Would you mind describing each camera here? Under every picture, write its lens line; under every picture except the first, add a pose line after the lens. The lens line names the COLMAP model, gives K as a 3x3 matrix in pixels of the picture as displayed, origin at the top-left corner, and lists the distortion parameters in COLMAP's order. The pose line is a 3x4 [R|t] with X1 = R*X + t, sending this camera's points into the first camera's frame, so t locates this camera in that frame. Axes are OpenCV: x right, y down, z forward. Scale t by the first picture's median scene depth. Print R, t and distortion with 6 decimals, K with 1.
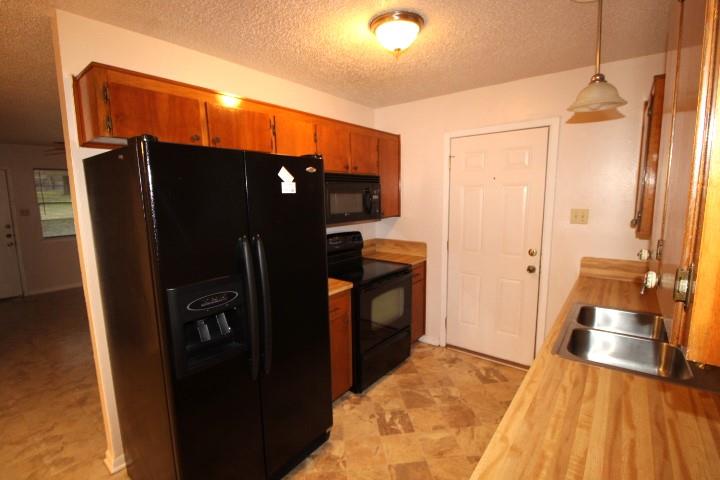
lens RADIAL K [[337.2, 0, 360.3], [0, 337.2, 240.1], [0, 0, 1]] dist [-0.014067, -0.001146]
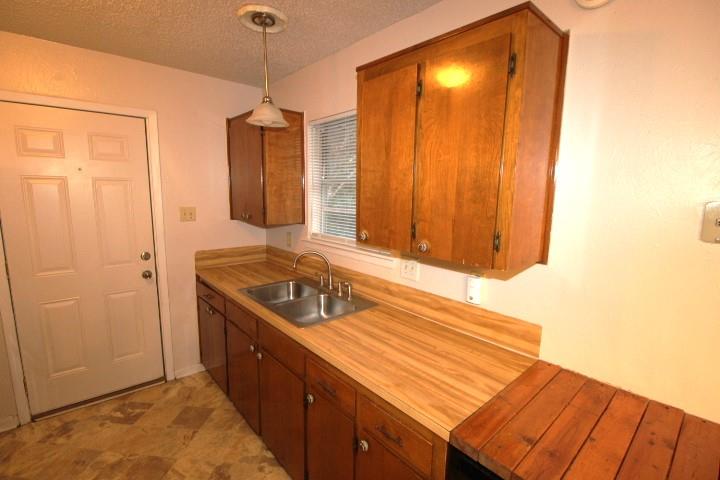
lens RADIAL K [[337.2, 0, 361.3], [0, 337.2, 239.9], [0, 0, 1]] dist [-0.014067, -0.001146]
pose [[0.185137, -0.120568, 0.975289, -0.274993], [0.107071, 0.989012, 0.101939, -0.039343], [-0.976862, 0.085552, 0.196012, 0.270583]]
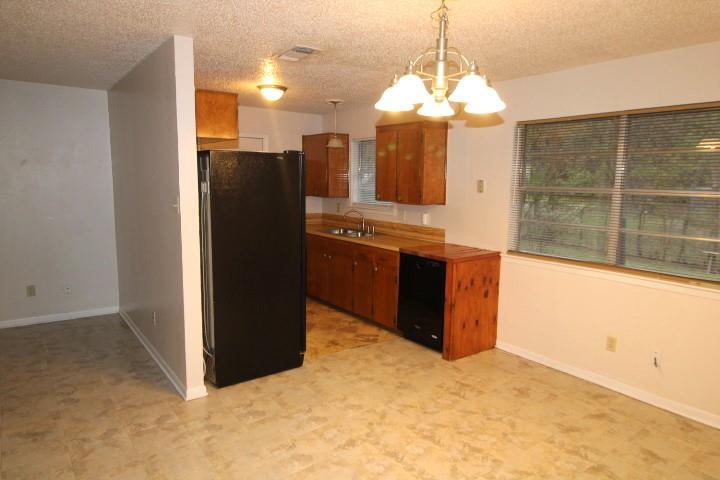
lens RADIAL K [[473.6, 0, 363.0], [0, 473.6, 242.2], [0, 0, 1]] dist [-0.009448, 0.002845]
pose [[0.273435, -0.112838, 0.955249, -1.273500], [0.112589, 0.990024, 0.084718, 0.010586], [-0.955279, 0.084385, 0.283411, -0.006323]]
